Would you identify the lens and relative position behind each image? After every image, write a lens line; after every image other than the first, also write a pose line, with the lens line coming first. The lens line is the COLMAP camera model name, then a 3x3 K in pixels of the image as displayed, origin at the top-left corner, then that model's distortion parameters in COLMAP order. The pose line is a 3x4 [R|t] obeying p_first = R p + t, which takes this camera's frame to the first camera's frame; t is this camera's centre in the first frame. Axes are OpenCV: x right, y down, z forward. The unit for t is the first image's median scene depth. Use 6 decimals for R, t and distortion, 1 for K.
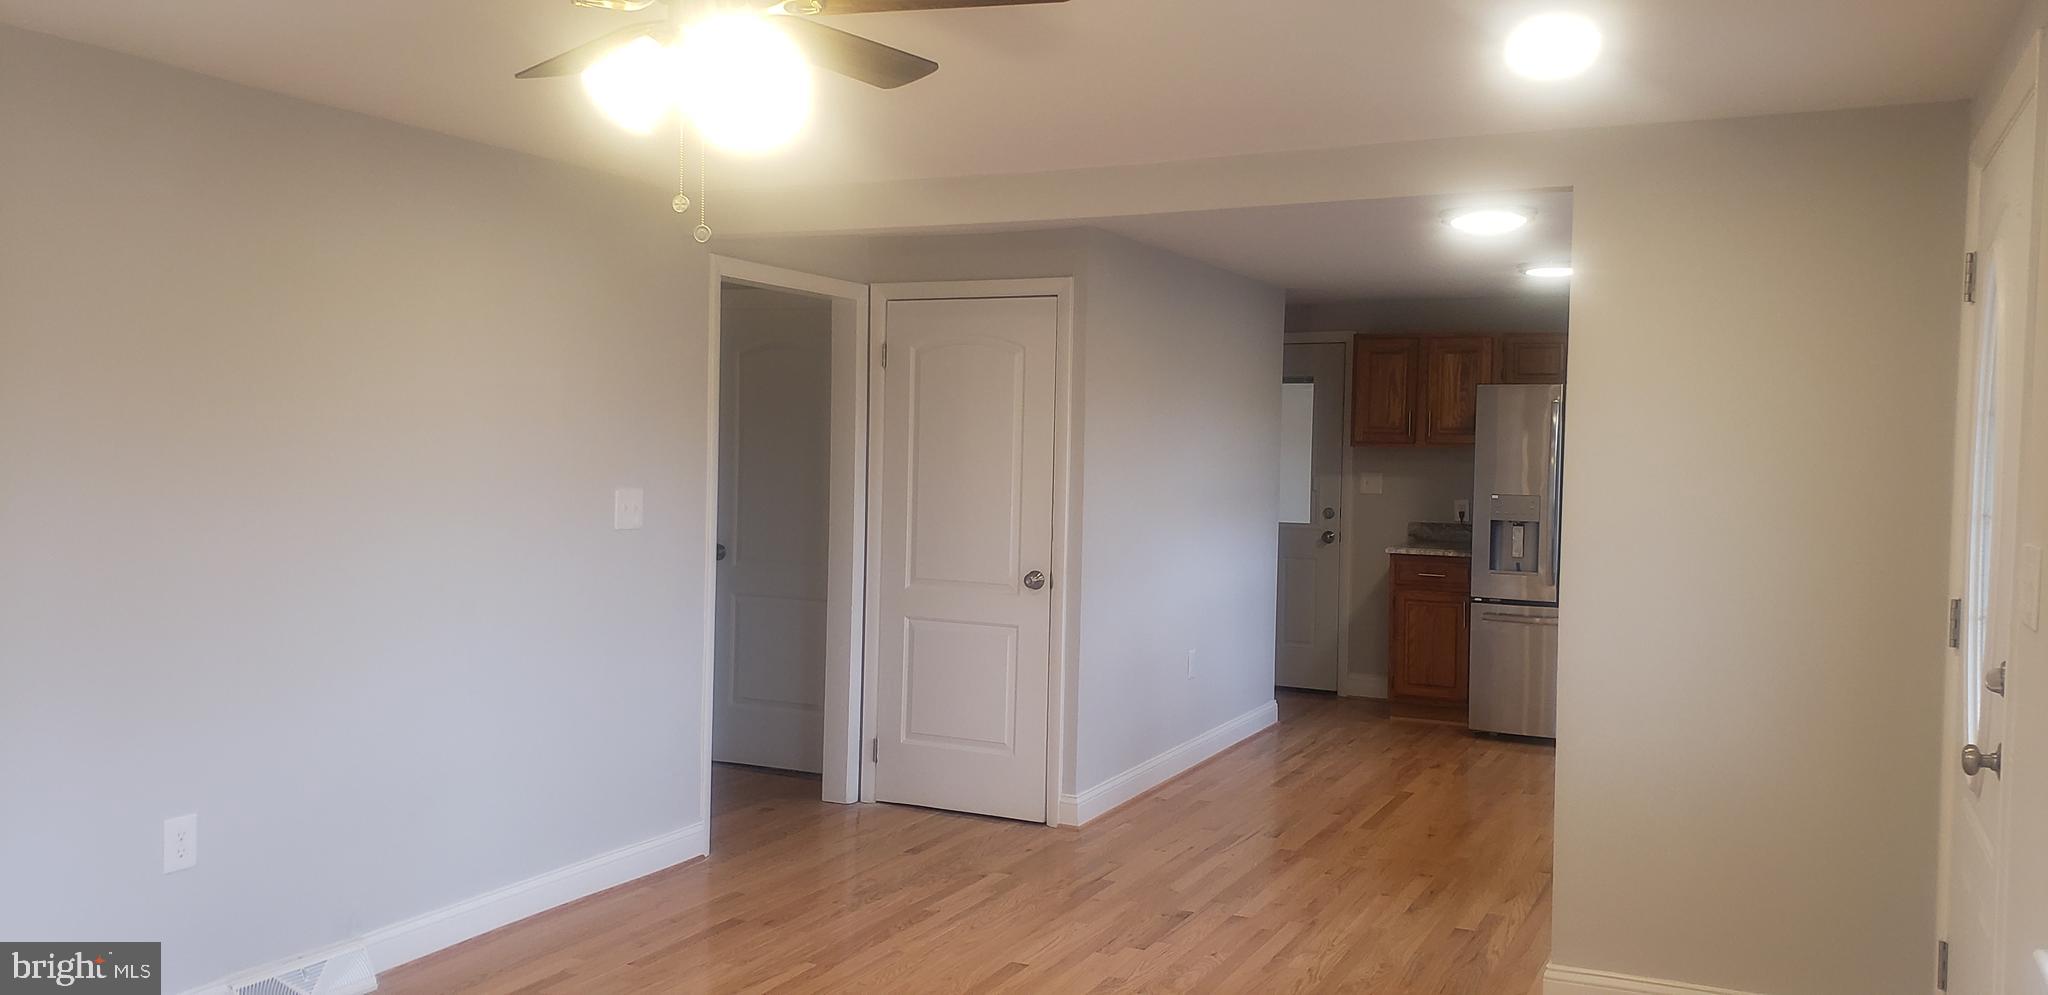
lens RADIAL K [[1575.9, 0, 1025.4], [0, 1575.9, 482.8], [0, 0, 1]] dist [0.085769, -0.190885]
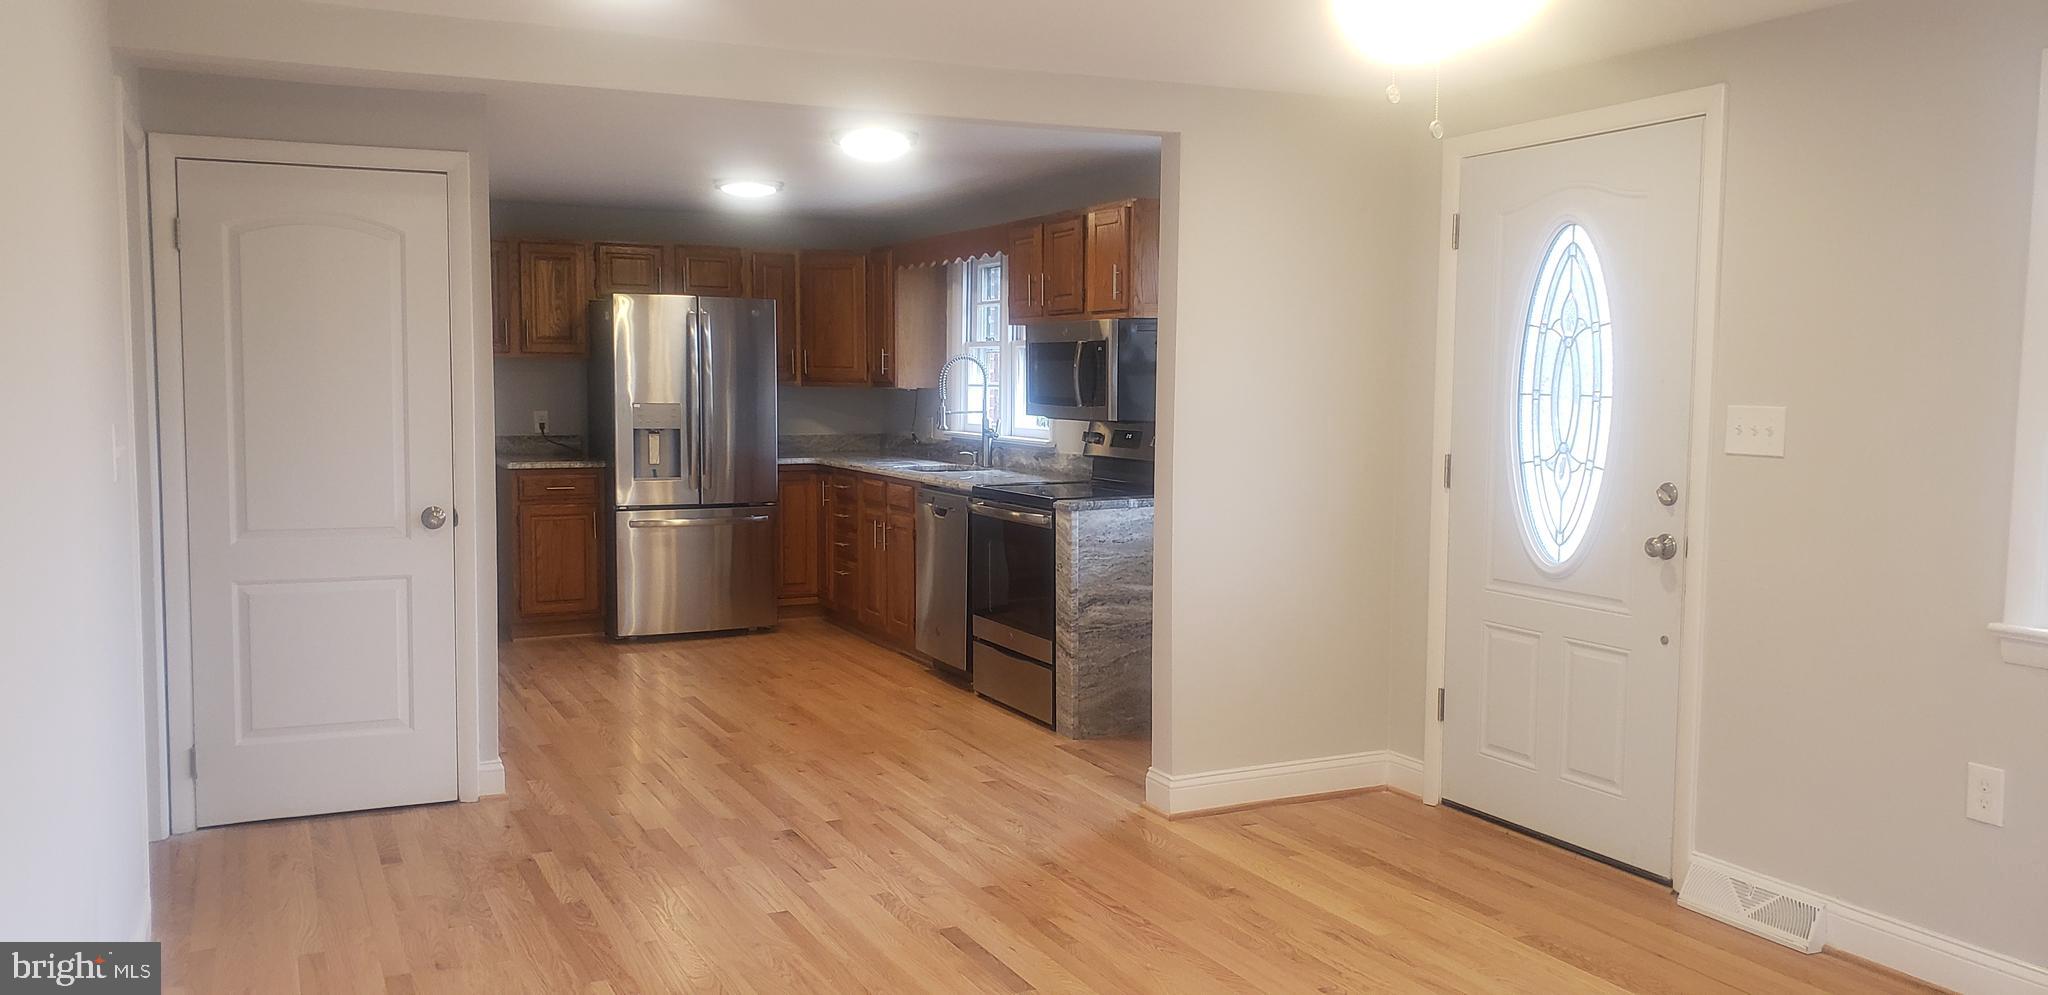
lens RADIAL K [[1568.7, 0, 1038.2], [0, 1568.7, 503.8], [0, 0, 1]] dist [0.104046, -0.181398]
pose [[0.616655, -0.079707, 0.783188, -0.424003], [0.026080, 0.996383, 0.080870, -0.004240], [-0.786802, -0.029443, 0.616503, 0.216887]]
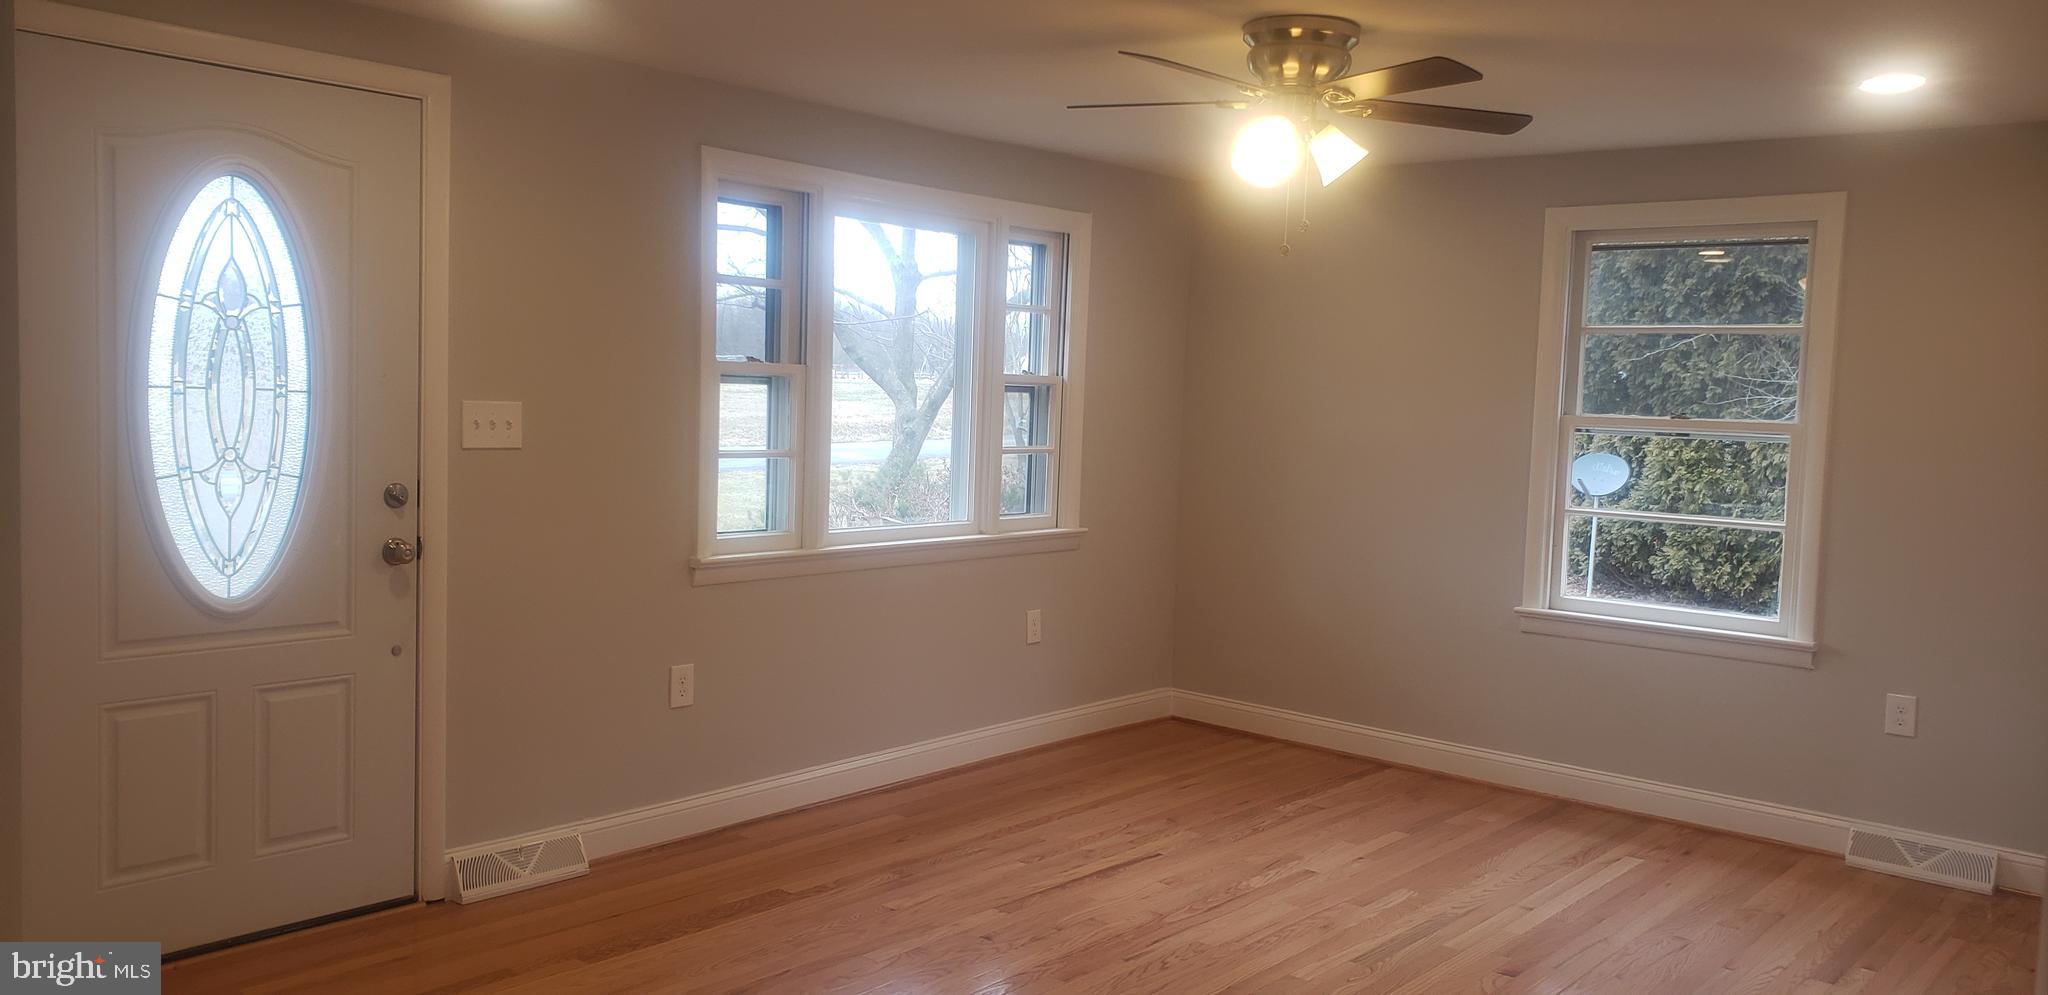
lens RADIAL K [[1575.9, 0, 1025.4], [0, 1575.9, 482.8], [0, 0, 1]] dist [0.085769, -0.190885]
pose [[-0.966294, -0.069928, 0.247762, -0.137015], [-0.048137, 0.994506, 0.092951, -0.022359], [-0.252901, 0.077892, -0.964352, 0.950597]]
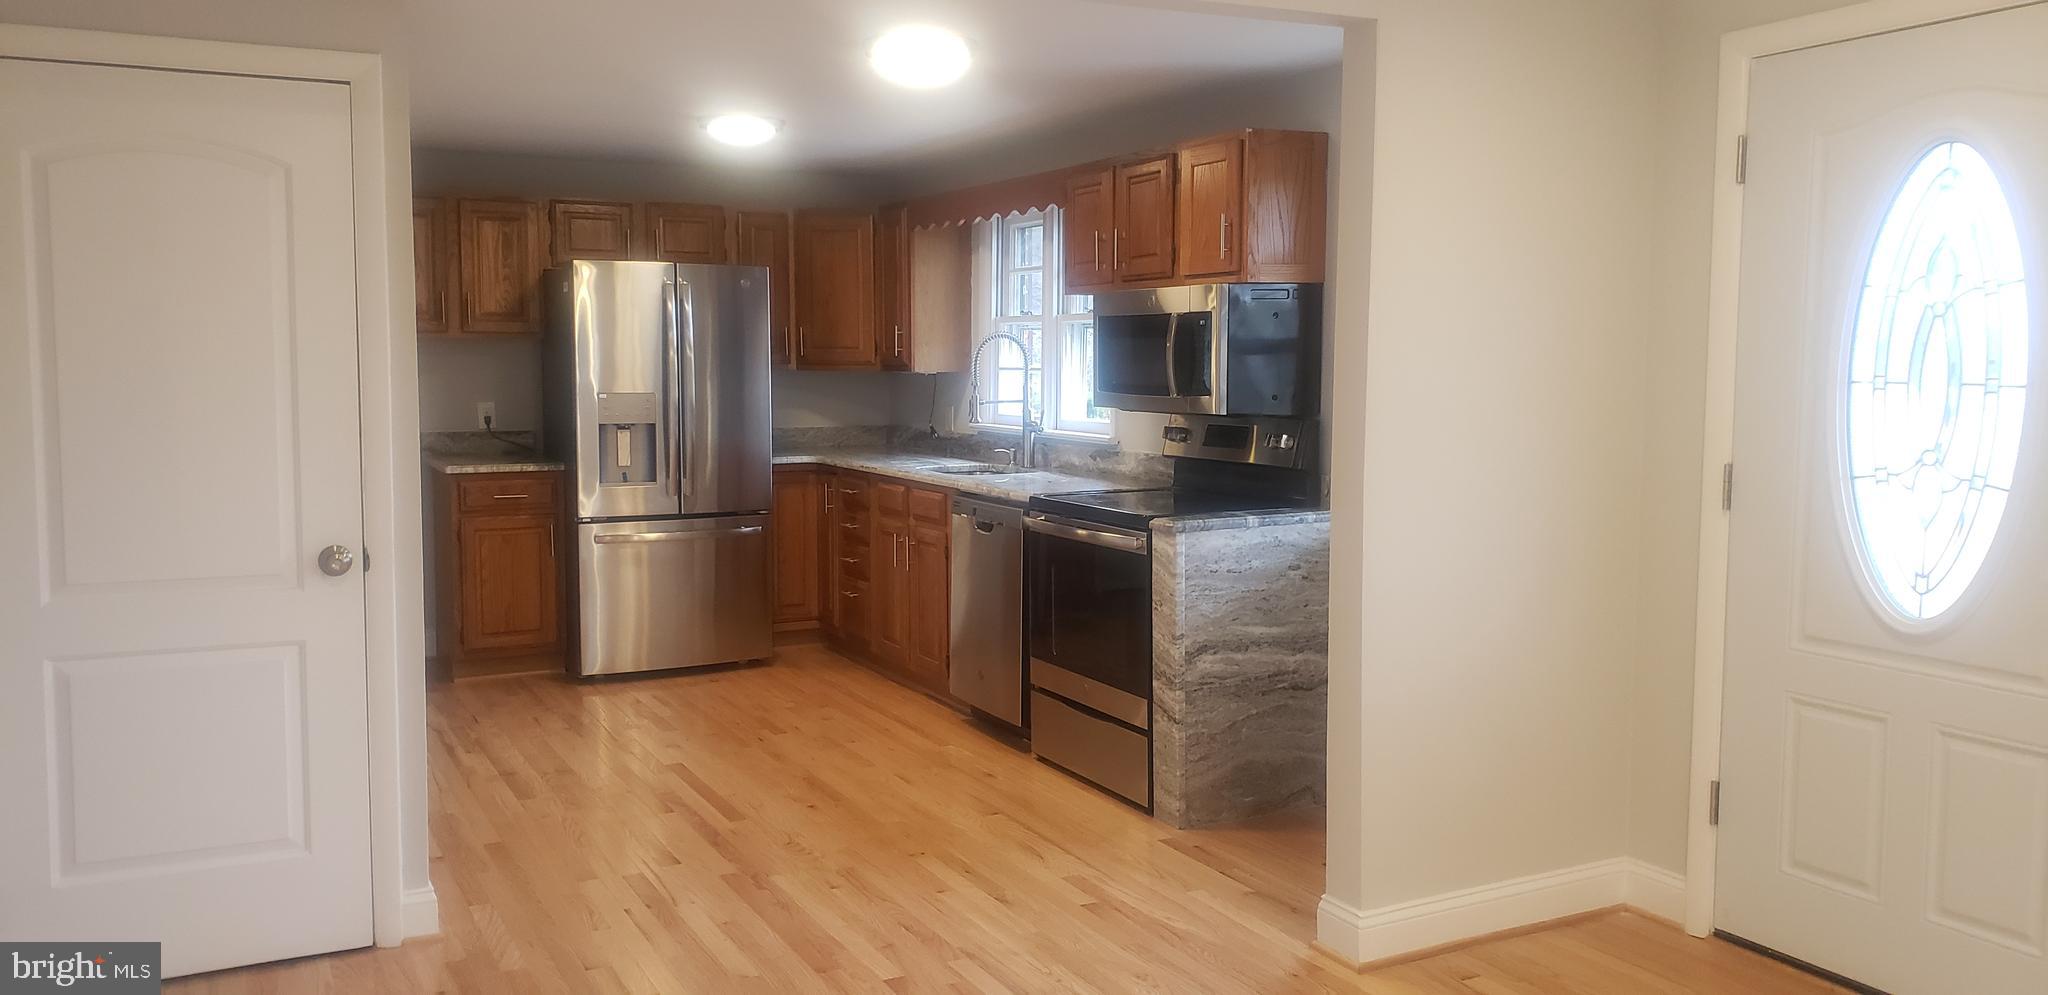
lens RADIAL K [[1575.9, 0, 1025.4], [0, 1575.9, 482.8], [0, 0, 1]] dist [0.085769, -0.190885]
pose [[0.599997, -0.084375, 0.795540, -0.296484], [0.031550, 0.996145, 0.081857, -0.008380], [-0.799380, -0.024015, 0.600346, 0.397599]]
